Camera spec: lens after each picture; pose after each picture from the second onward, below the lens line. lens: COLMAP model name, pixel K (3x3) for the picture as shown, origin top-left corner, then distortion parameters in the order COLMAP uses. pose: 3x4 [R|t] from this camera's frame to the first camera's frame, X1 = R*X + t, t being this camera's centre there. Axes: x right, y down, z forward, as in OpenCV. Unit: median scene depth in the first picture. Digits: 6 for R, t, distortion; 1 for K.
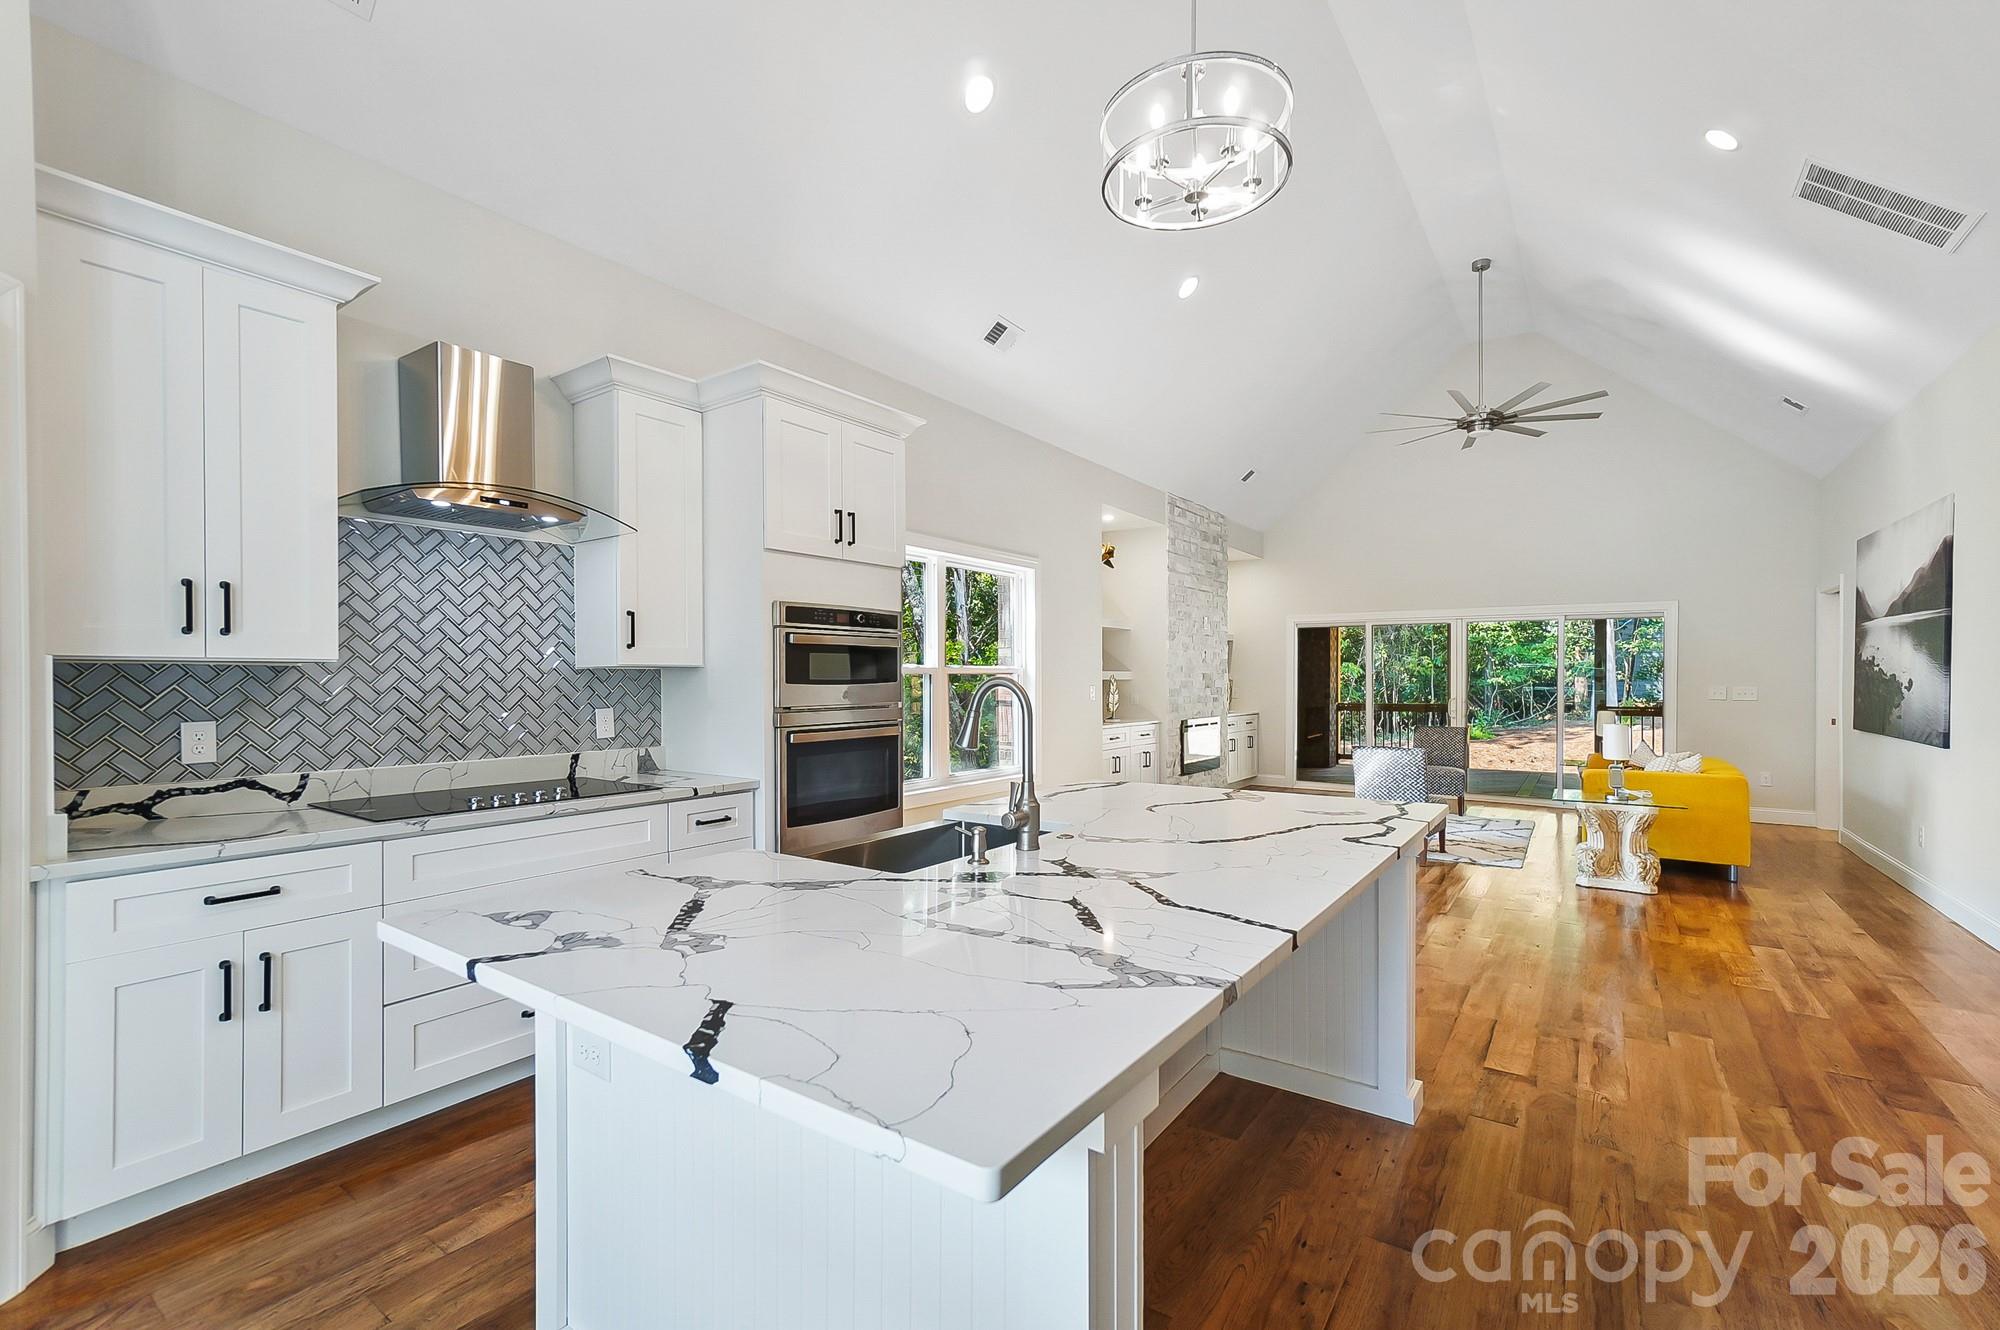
lens RADIAL K [[864.0, 0, 954.3], [0, 864.0, 675.4], [0, 0, 1]] dist [-0.001212, 0.000381]
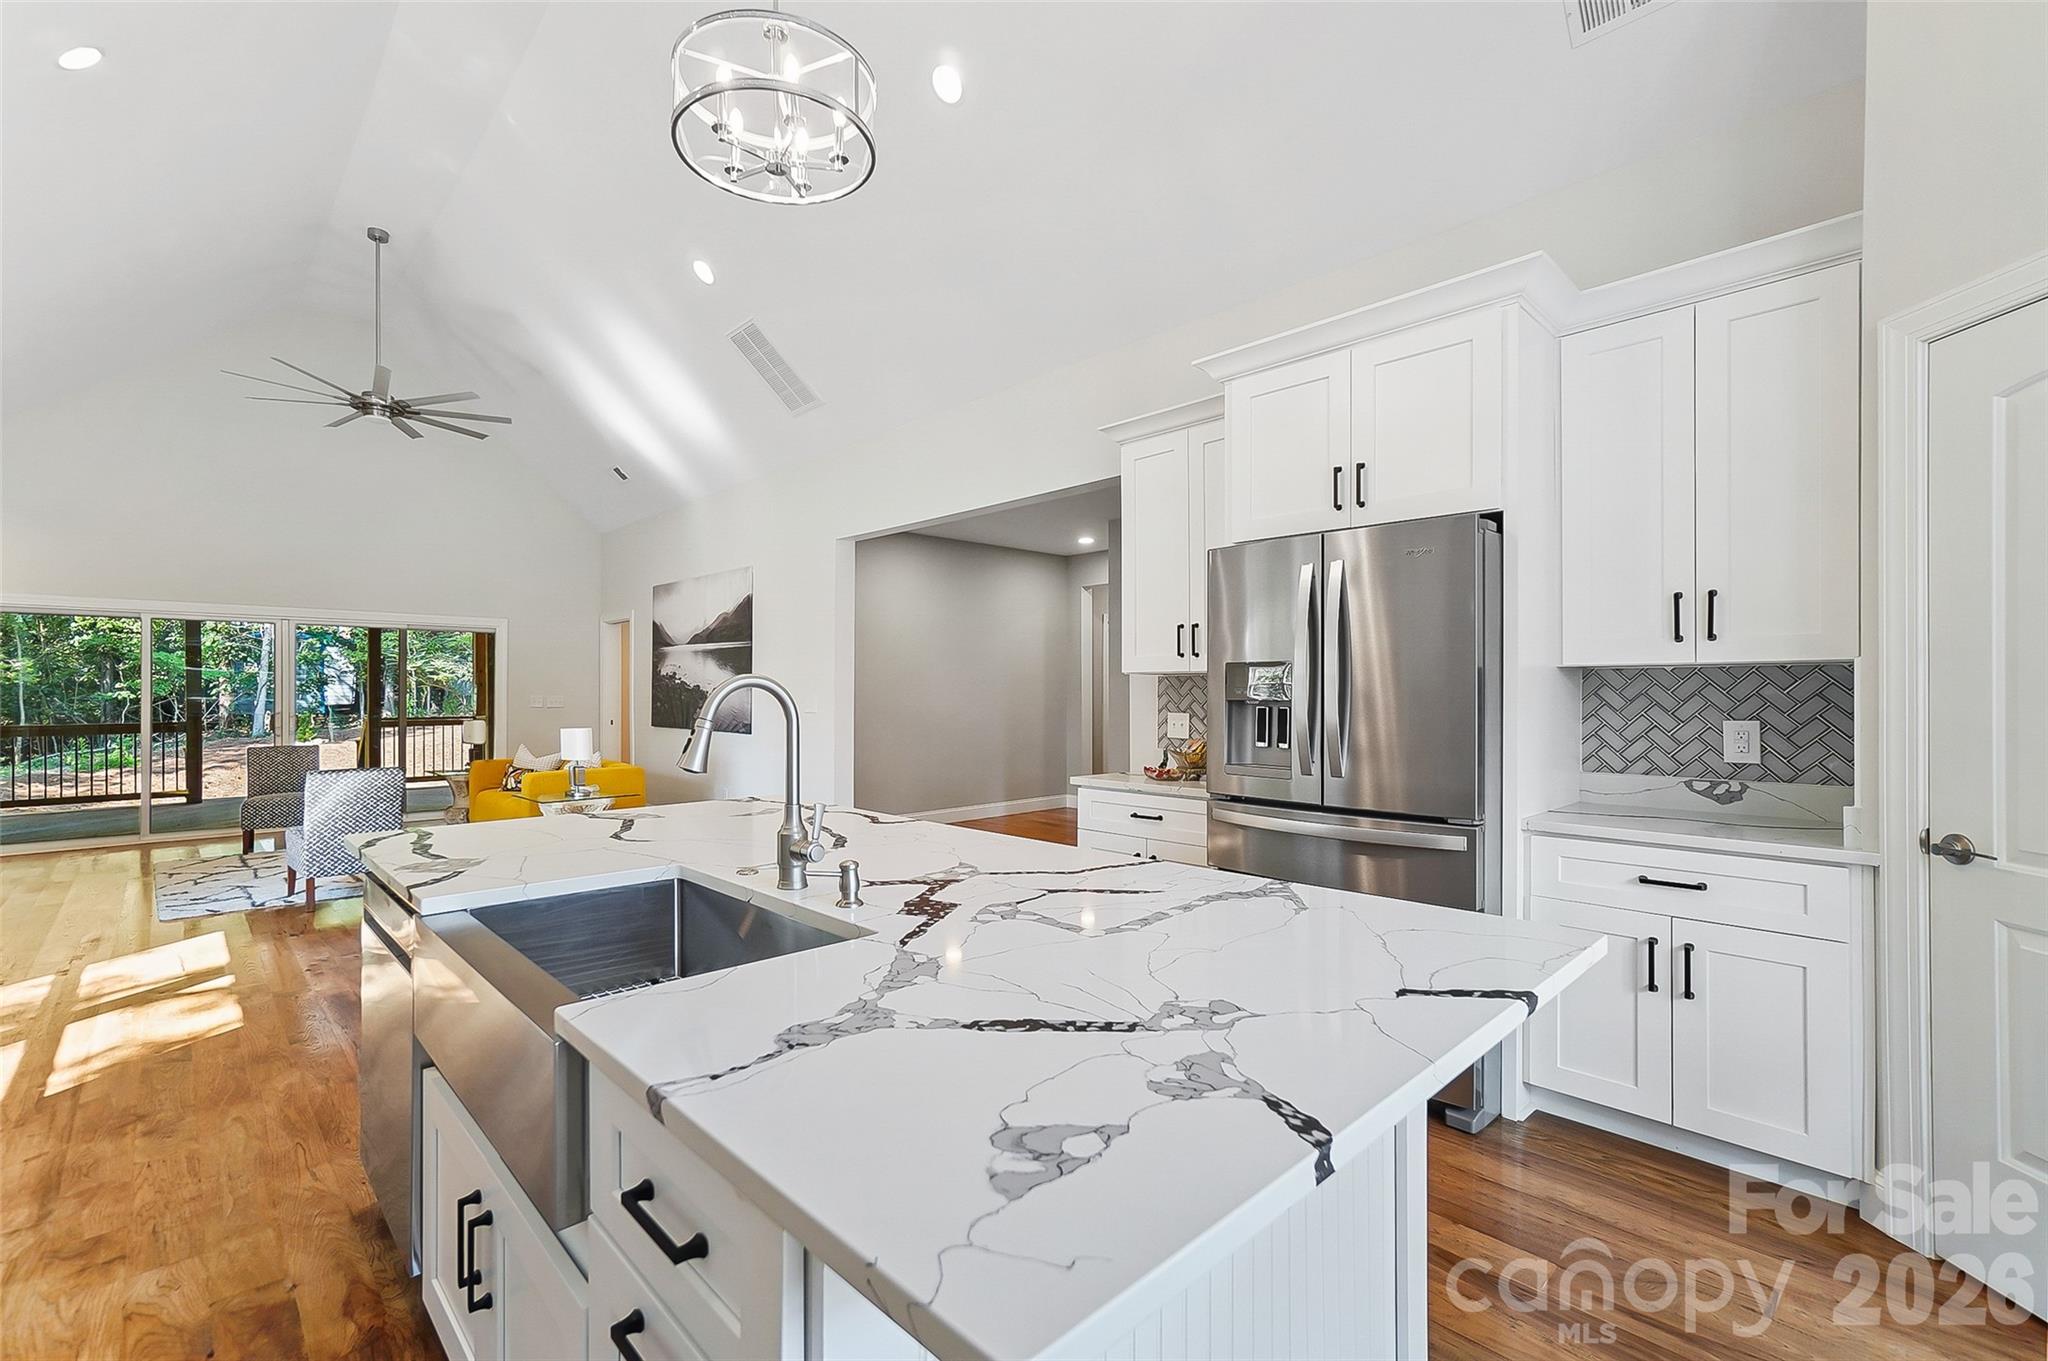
lens RADIAL K [[884.4, 0, 1011.2], [0, 884.4, 683.2], [0, 0, 1]] dist [-0.001735, 0.000102]
pose [[0.169646, 0.007745, 0.985475, -0.302640], [-0.001607, 0.999970, -0.007582, 0.006622], [-0.985504, -0.000297, 0.169653, 0.284106]]
